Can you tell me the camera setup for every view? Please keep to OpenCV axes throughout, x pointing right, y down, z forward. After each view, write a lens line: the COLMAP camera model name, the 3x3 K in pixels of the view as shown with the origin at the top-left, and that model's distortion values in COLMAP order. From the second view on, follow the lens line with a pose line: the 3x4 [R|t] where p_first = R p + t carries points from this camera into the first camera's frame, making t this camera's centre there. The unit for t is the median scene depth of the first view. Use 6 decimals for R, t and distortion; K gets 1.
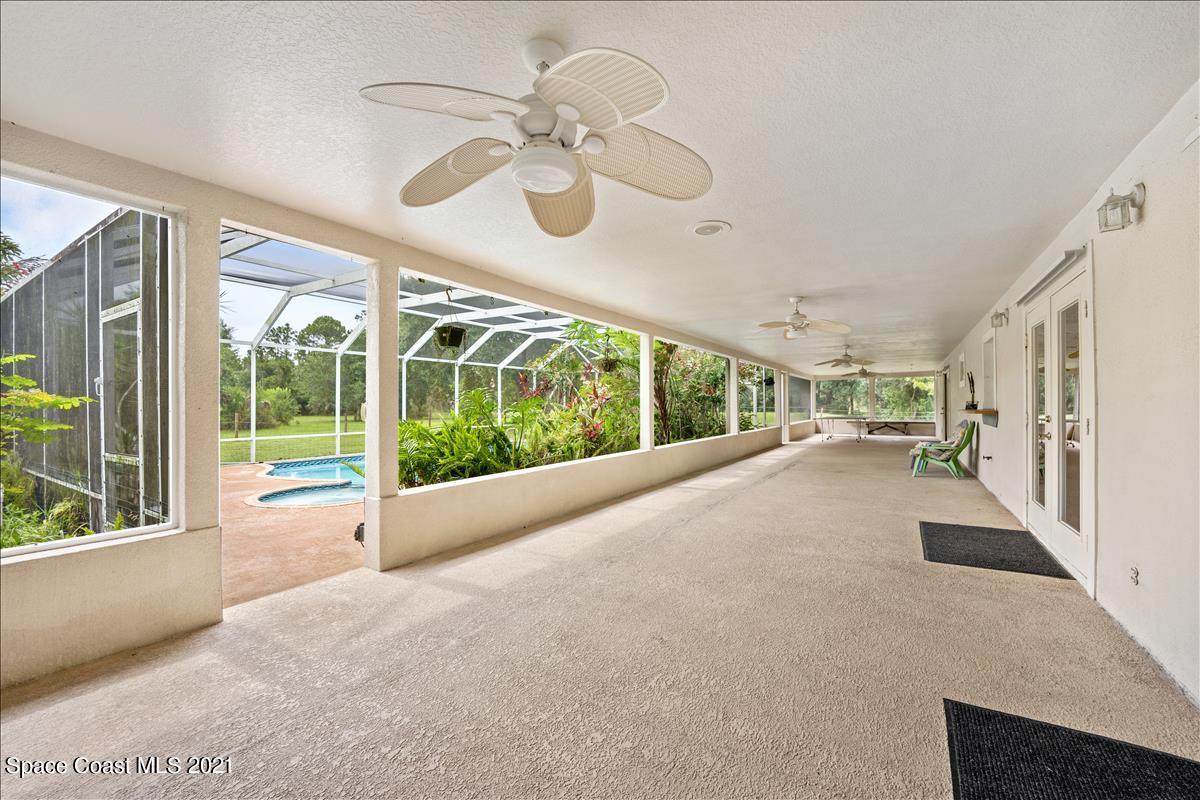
lens RADIAL K [[488.7, 0, 602.2], [0, 488.7, 402.2], [0, 0, 1]] dist [-0.025312, 0.000768]
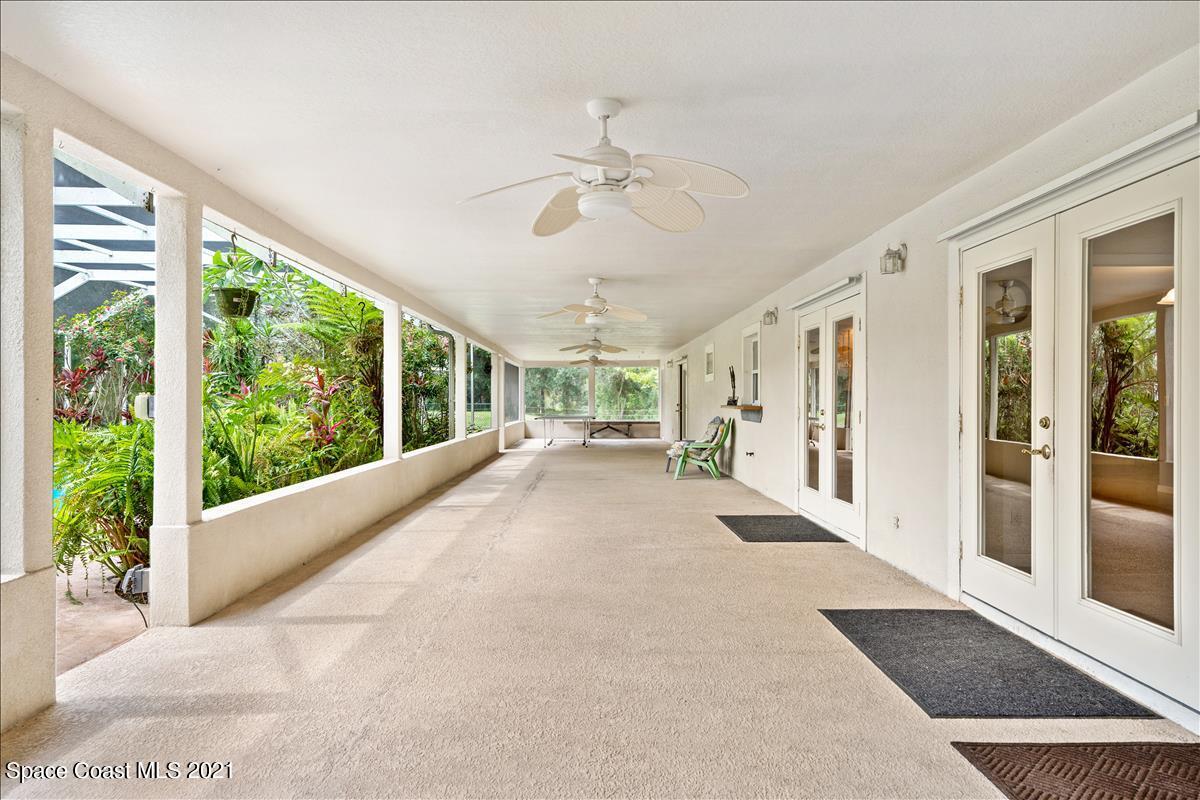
lens RADIAL K [[766.6, 0, 600.0], [0, 766.6, 401.9], [0, 0, 1]] dist [0.015710, 0.001014]
pose [[0.842842, 0.003357, 0.538151, -0.313119], [-0.007558, 0.999956, 0.005598, 0.001741], [-0.538109, -0.008786, 0.842830, -0.166074]]
